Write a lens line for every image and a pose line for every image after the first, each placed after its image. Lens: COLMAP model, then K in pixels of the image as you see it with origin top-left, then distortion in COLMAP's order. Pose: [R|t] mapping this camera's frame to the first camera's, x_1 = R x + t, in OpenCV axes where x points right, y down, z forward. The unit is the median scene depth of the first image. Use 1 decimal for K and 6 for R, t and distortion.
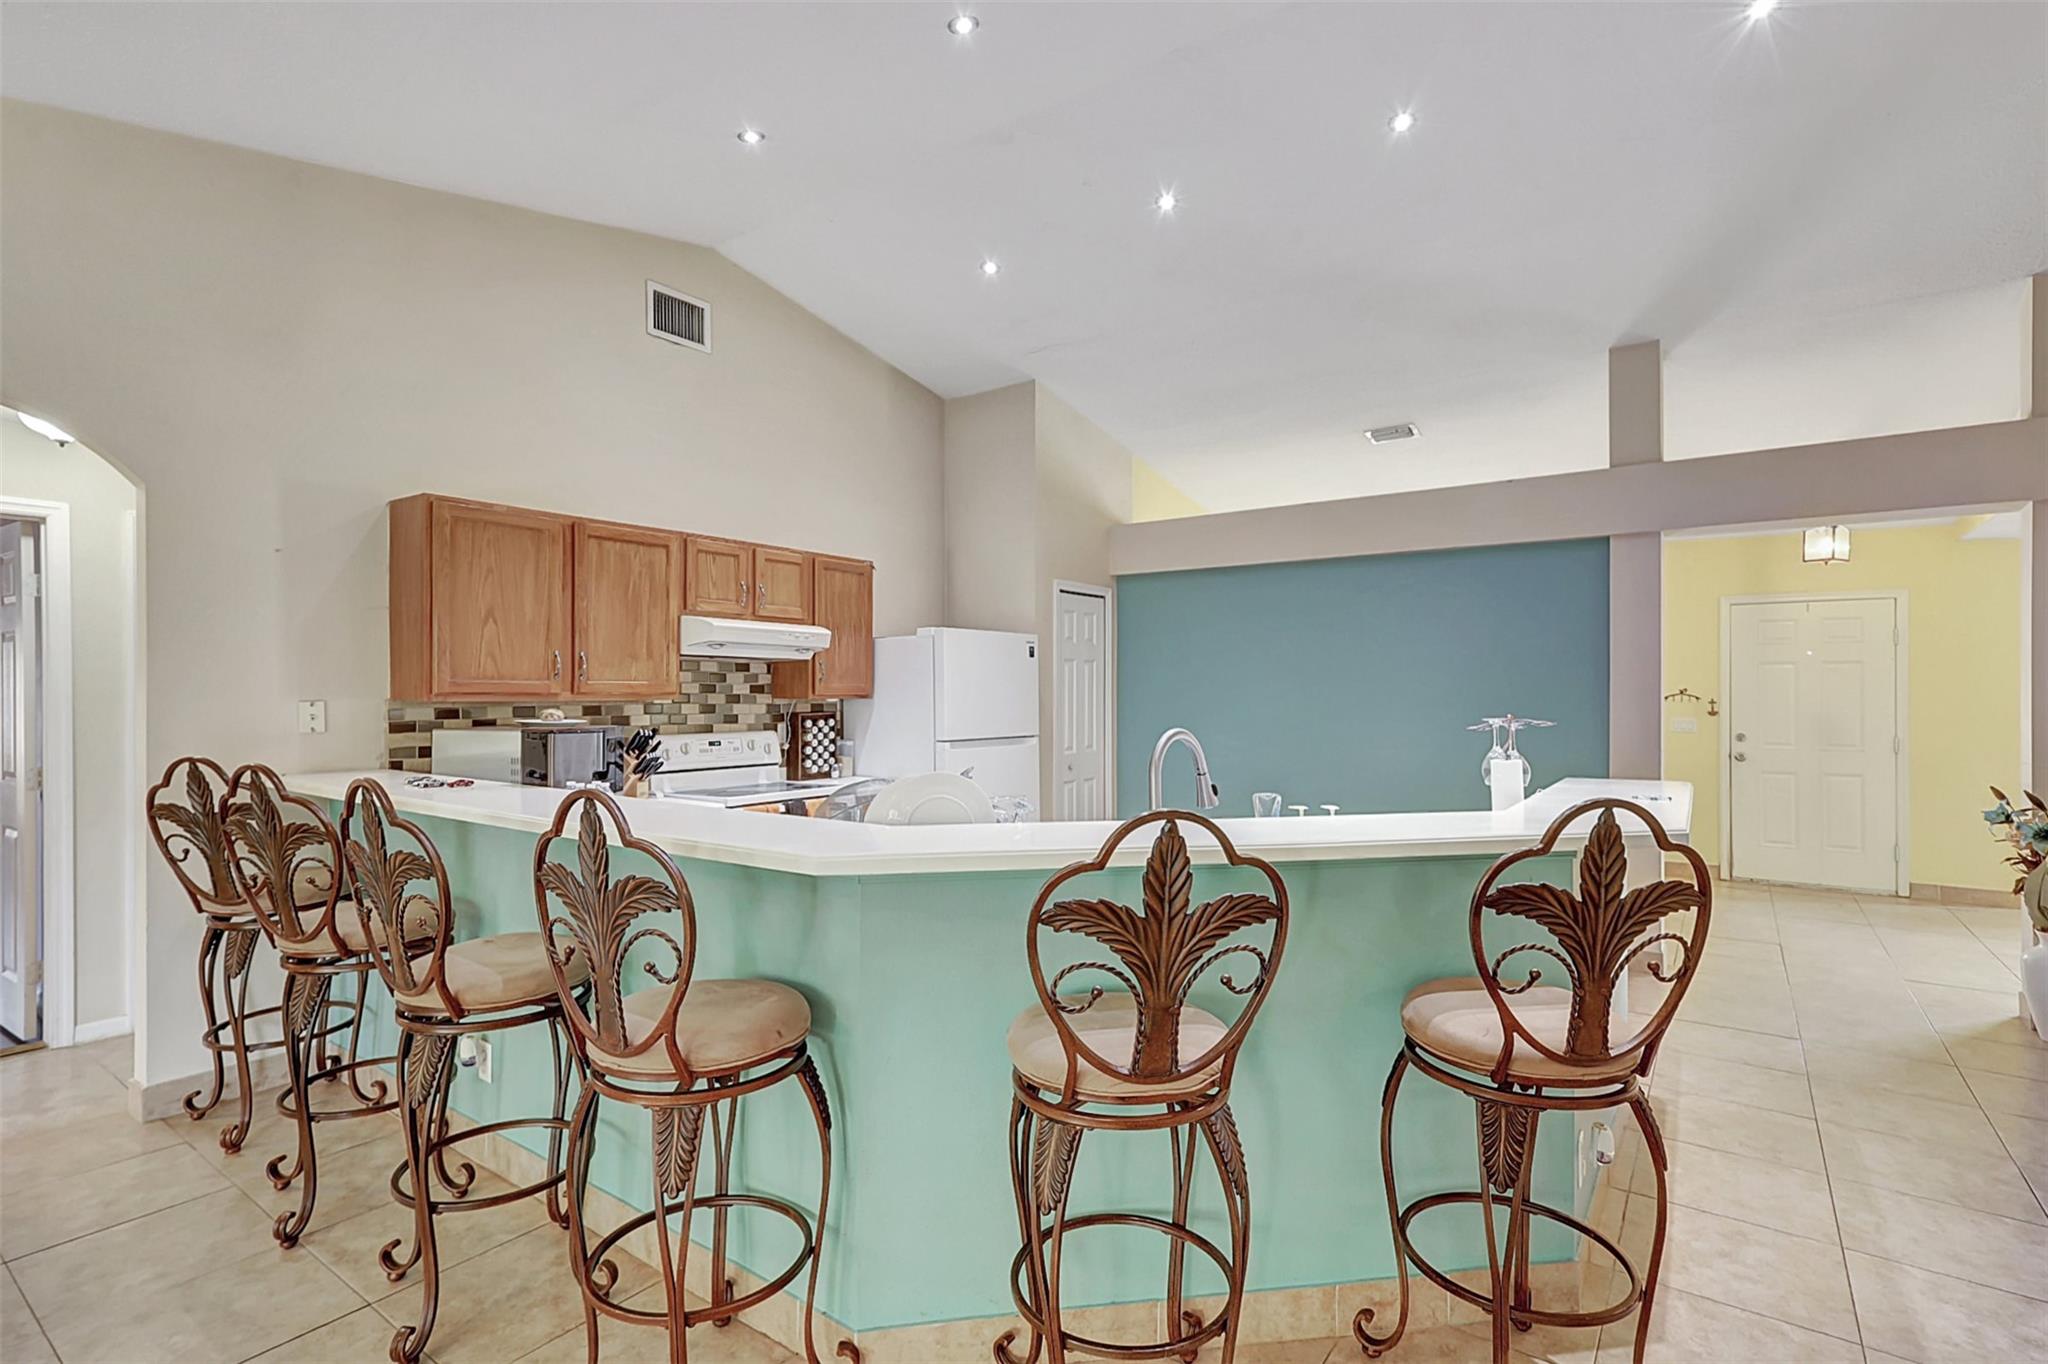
lens RADIAL K [[961.6, 0, 1023.0], [0, 961.6, 693.9], [0, 0, 1]] dist [0.000991, 0.004305]
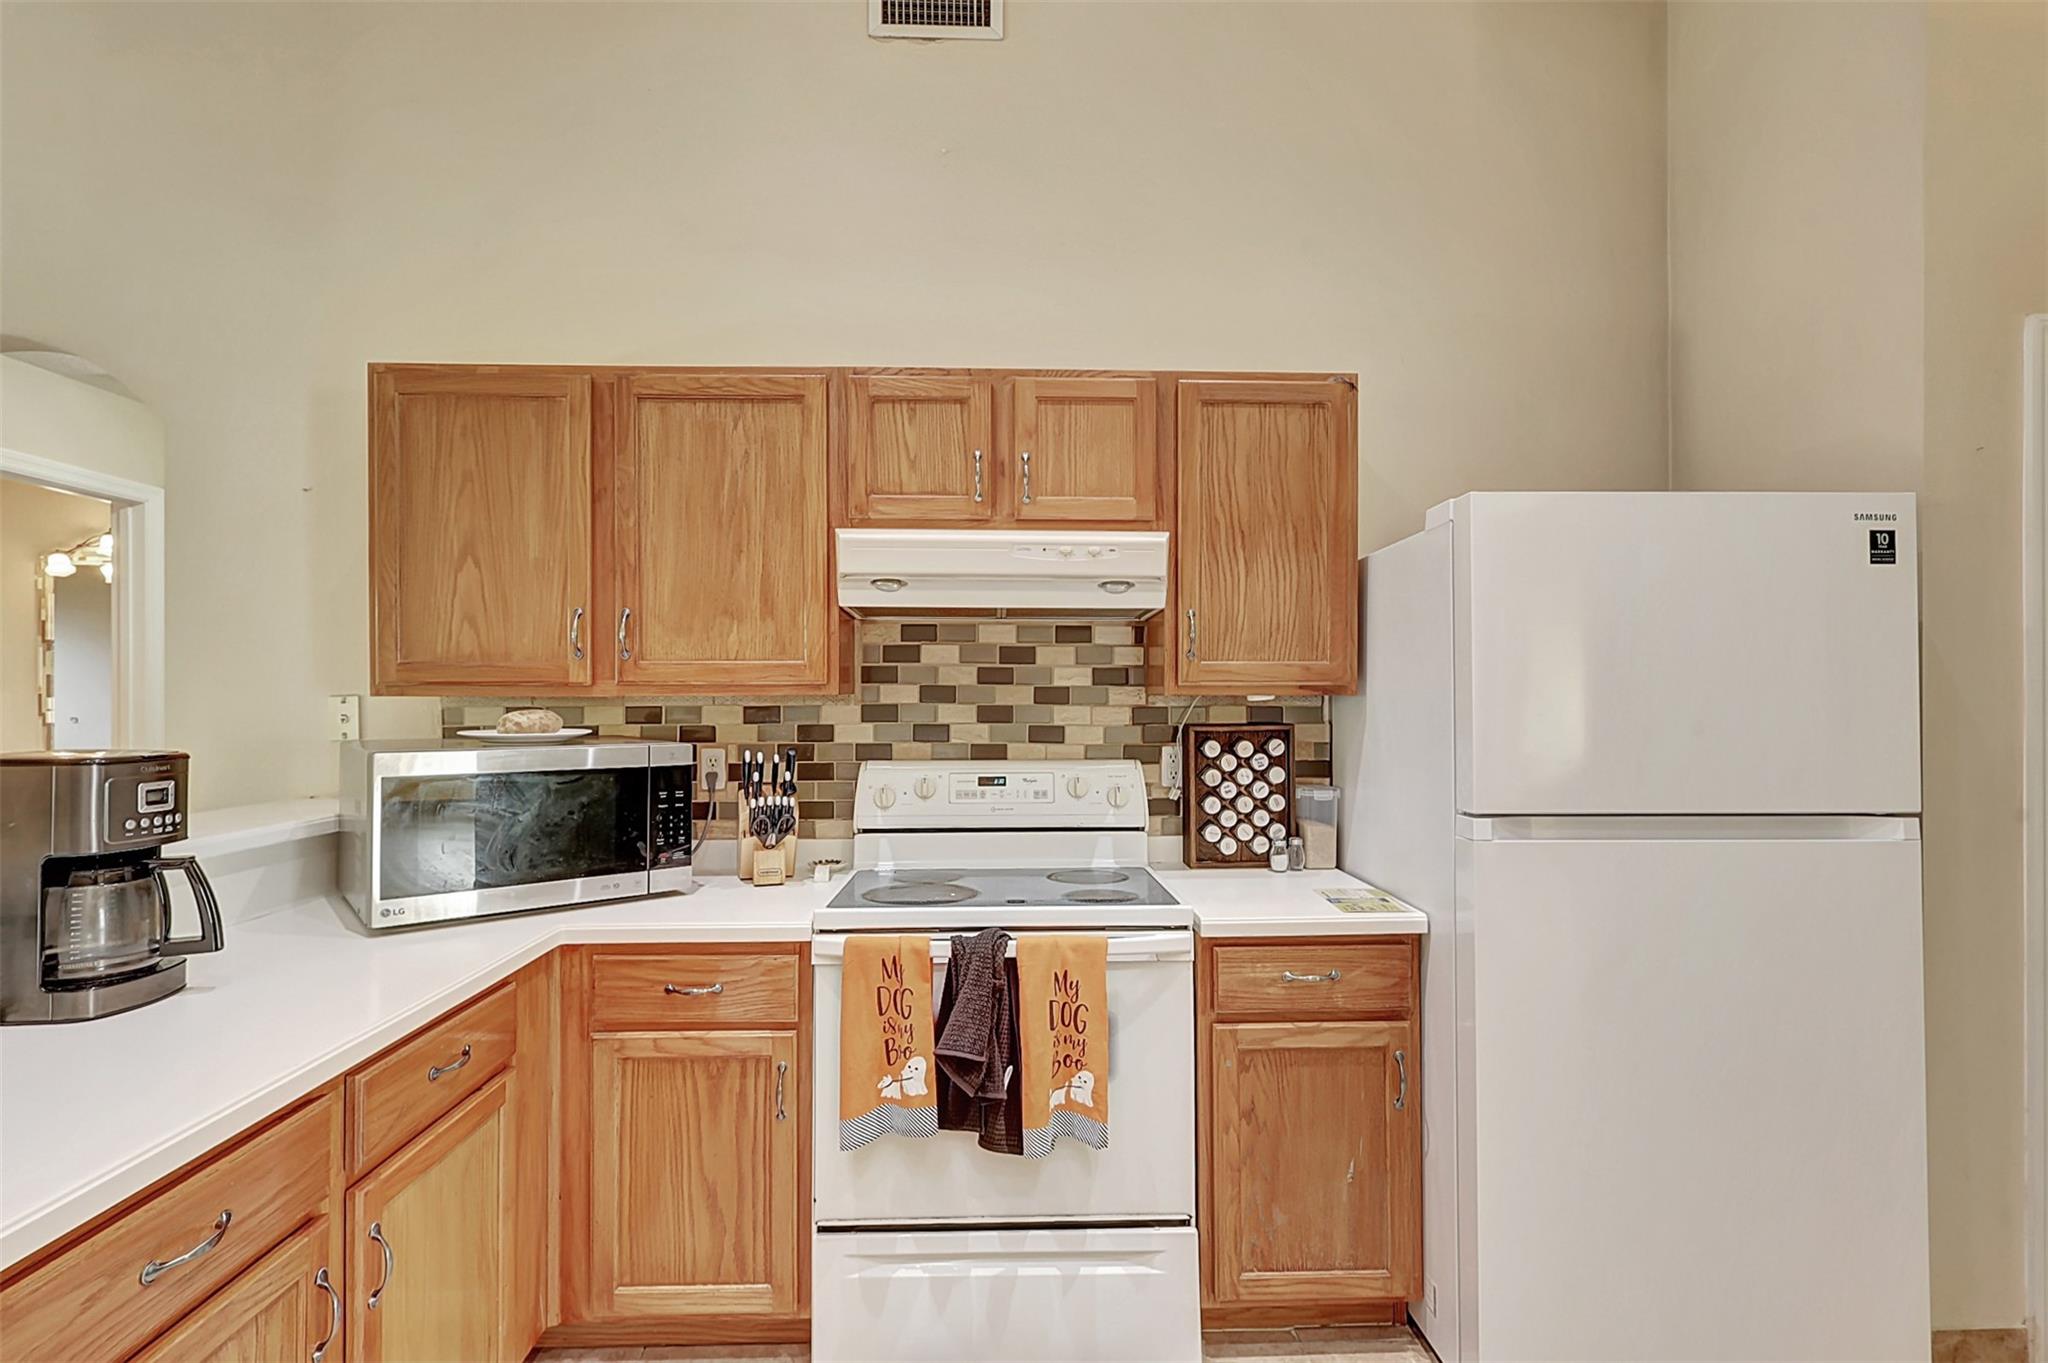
lens RADIAL K [[961.6, 0, 1023.0], [0, 961.6, 693.4], [0, 0, 1]] dist [0.000991, 0.004305]
pose [[0.624384, -0.004609, -0.781104, 0.092461], [0.001458, 0.999988, -0.004735, 0.006492], [0.781116, 0.001817, 0.624383, 0.678645]]
